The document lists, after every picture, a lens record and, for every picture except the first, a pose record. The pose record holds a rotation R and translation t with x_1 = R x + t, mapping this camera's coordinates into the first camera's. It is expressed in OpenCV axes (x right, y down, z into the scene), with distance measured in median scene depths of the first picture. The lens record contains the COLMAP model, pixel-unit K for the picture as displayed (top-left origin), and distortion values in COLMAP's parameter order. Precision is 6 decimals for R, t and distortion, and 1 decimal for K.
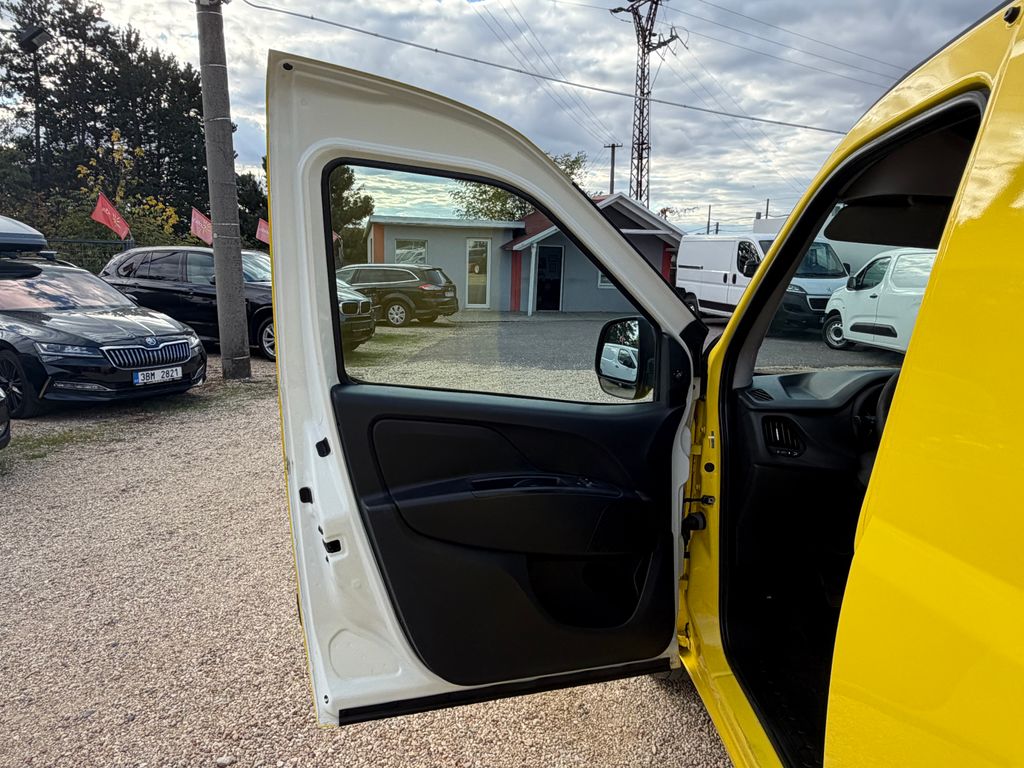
lens RADIAL K [[691.8, 0, 512.5], [0, 691.8, 385.2], [0, 0, 1]] dist [0.024925, -0.021276]
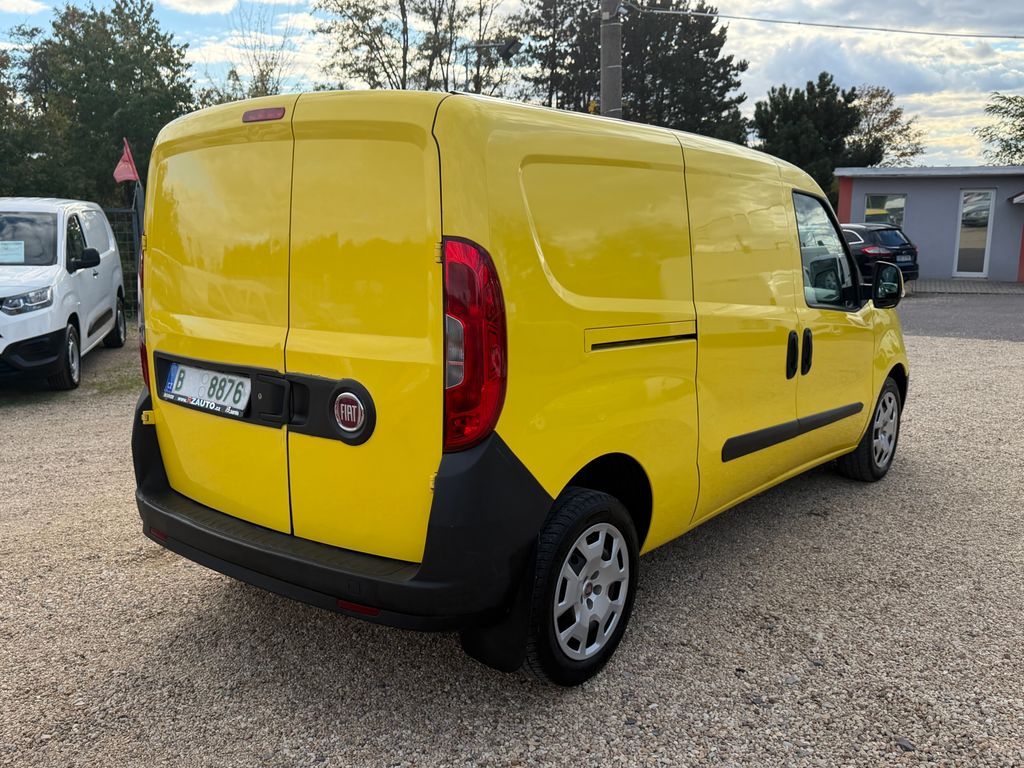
lens RADIAL K [[956.3, 0, 514.6], [0, 956.3, 386.4], [0, 0, 1]] dist [-0.017983, 0.000000]
pose [[0.797002, 0.086847, -0.597700, 0.383067], [-0.088990, 0.995693, 0.026012, 0.057439], [0.597385, 0.032458, 0.801298, -0.337071]]
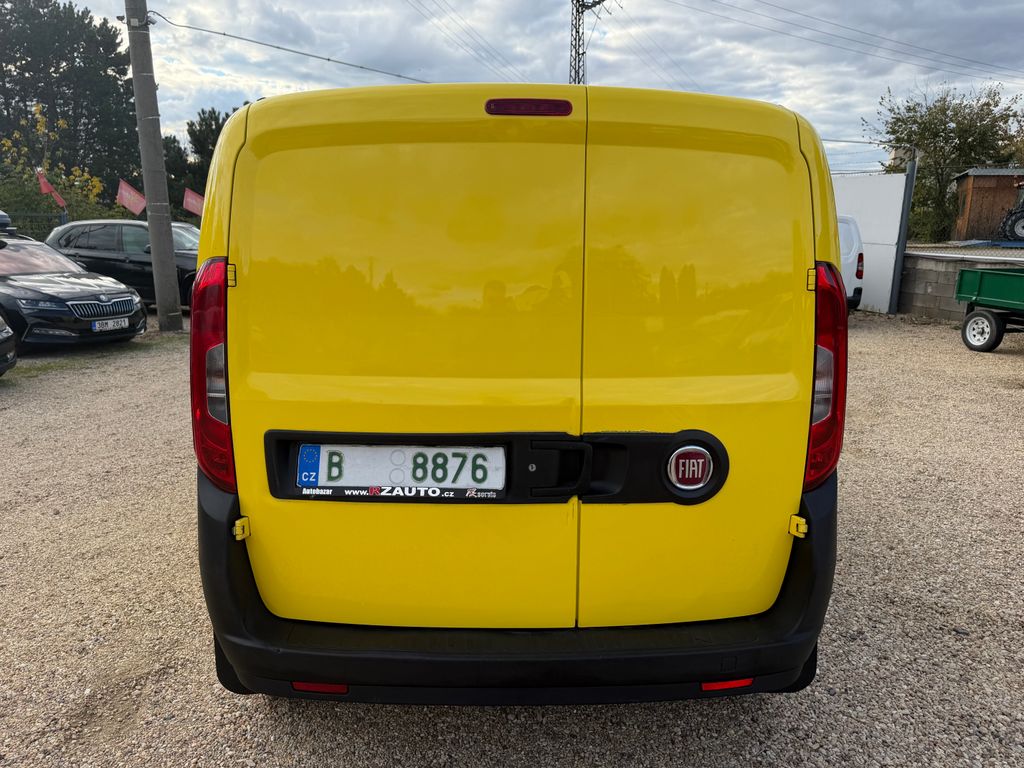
lens RADIAL K [[782.4, 0, 515.2], [0, 782.4, 376.4], [0, 0, 1]] dist [0.030043, -0.020105]
pose [[0.998945, -0.020170, 0.041253, 0.122716], [0.019478, 0.999664, 0.017115, 0.049177], [-0.041584, -0.016293, 0.999002, -0.337959]]
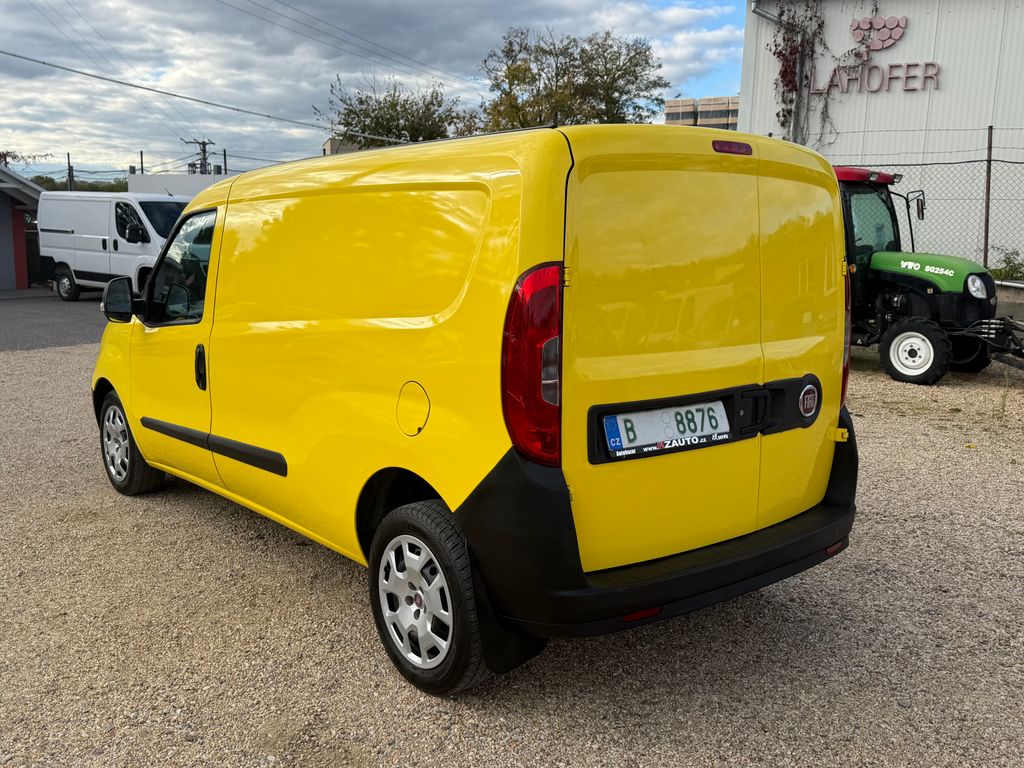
lens RADIAL K [[972.8, 0, 513.3], [0, 972.8, 384.8], [0, 0, 1]] dist [0.020014, 0.000000]
pose [[0.763385, -0.112454, 0.636079, -0.134415], [0.115293, 0.992638, 0.037122, 0.045081], [-0.635571, 0.044997, 0.770730, -0.346609]]
